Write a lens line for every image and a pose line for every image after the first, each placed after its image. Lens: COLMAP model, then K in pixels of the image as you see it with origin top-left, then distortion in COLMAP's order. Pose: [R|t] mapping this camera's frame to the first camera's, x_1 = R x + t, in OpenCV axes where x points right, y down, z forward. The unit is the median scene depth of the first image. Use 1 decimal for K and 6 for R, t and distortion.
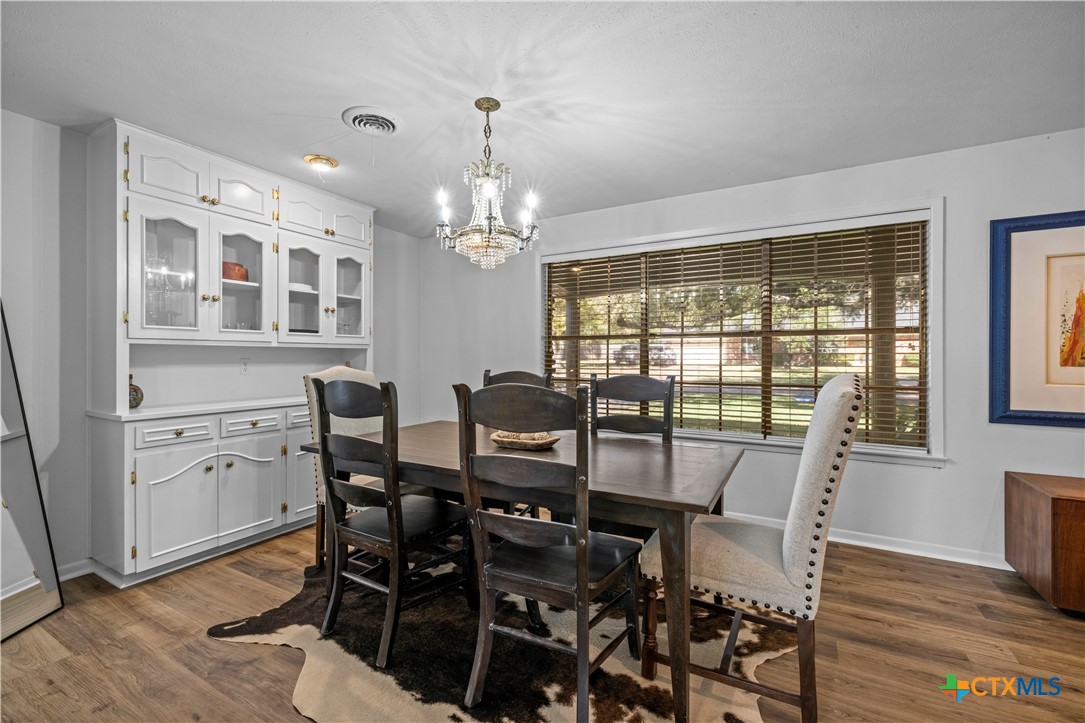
lens RADIAL K [[452.4, 0, 547.8], [0, 452.4, 360.0], [0, 0, 1]] dist [0.000574, 0.000190]
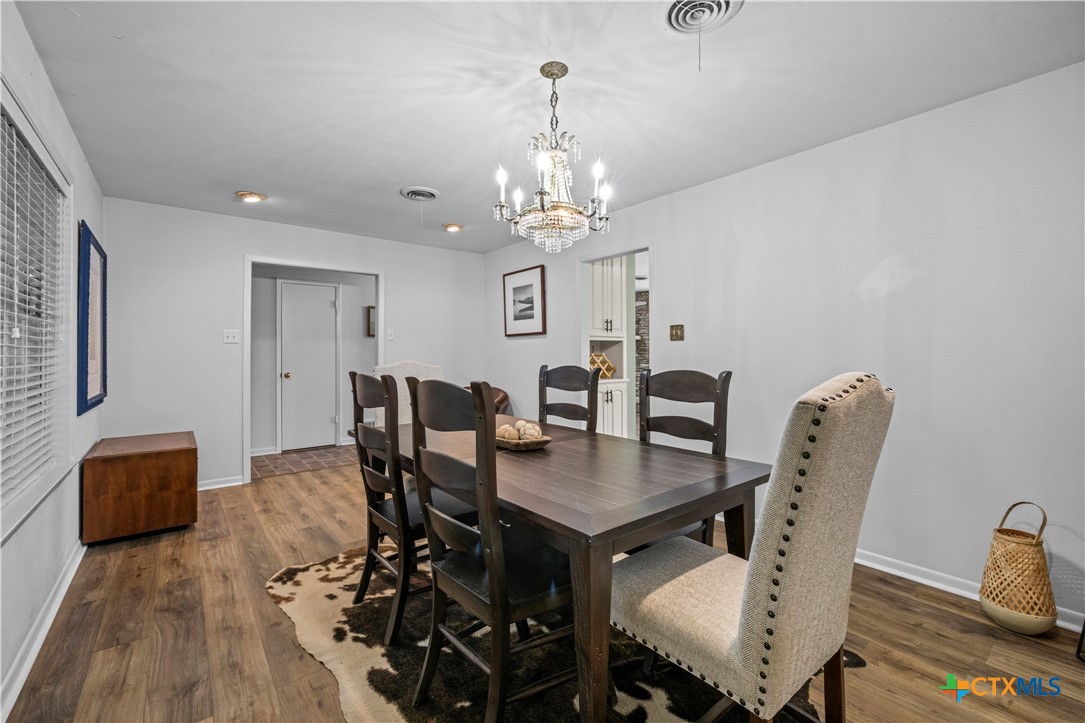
lens RADIAL K [[459.7, 0, 545.0], [0, 459.7, 347.9], [0, 0, 1]] dist [0.000968, 0.000082]
pose [[-0.927720, 0.006362, 0.373222, -0.426743], [0.003156, 0.999953, -0.009202, -0.000214], [-0.373263, -0.007359, -0.927697, 1.734551]]
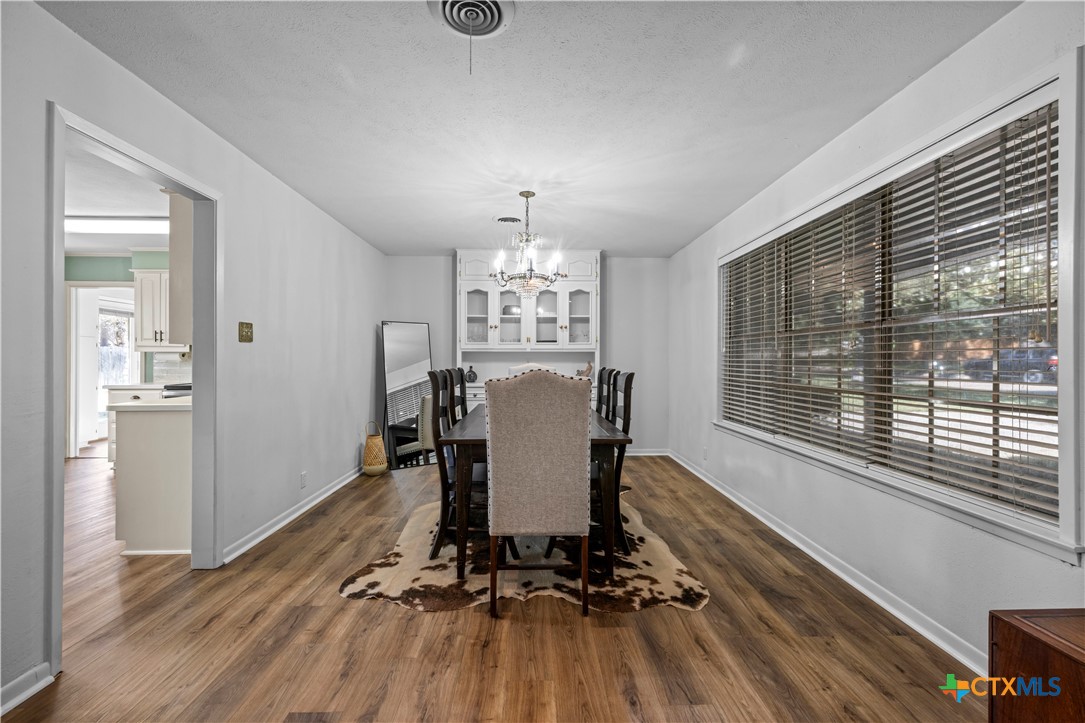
lens RADIAL K [[452.4, 0, 547.8], [0, 452.4, 360.0], [0, 0, 1]] dist [0.000574, 0.000190]
pose [[0.521971, 0.000706, -0.852963, 1.148944], [-0.004747, 0.999987, -0.002077, 0.007851], [0.852950, 0.005134, 0.521967, 0.235340]]
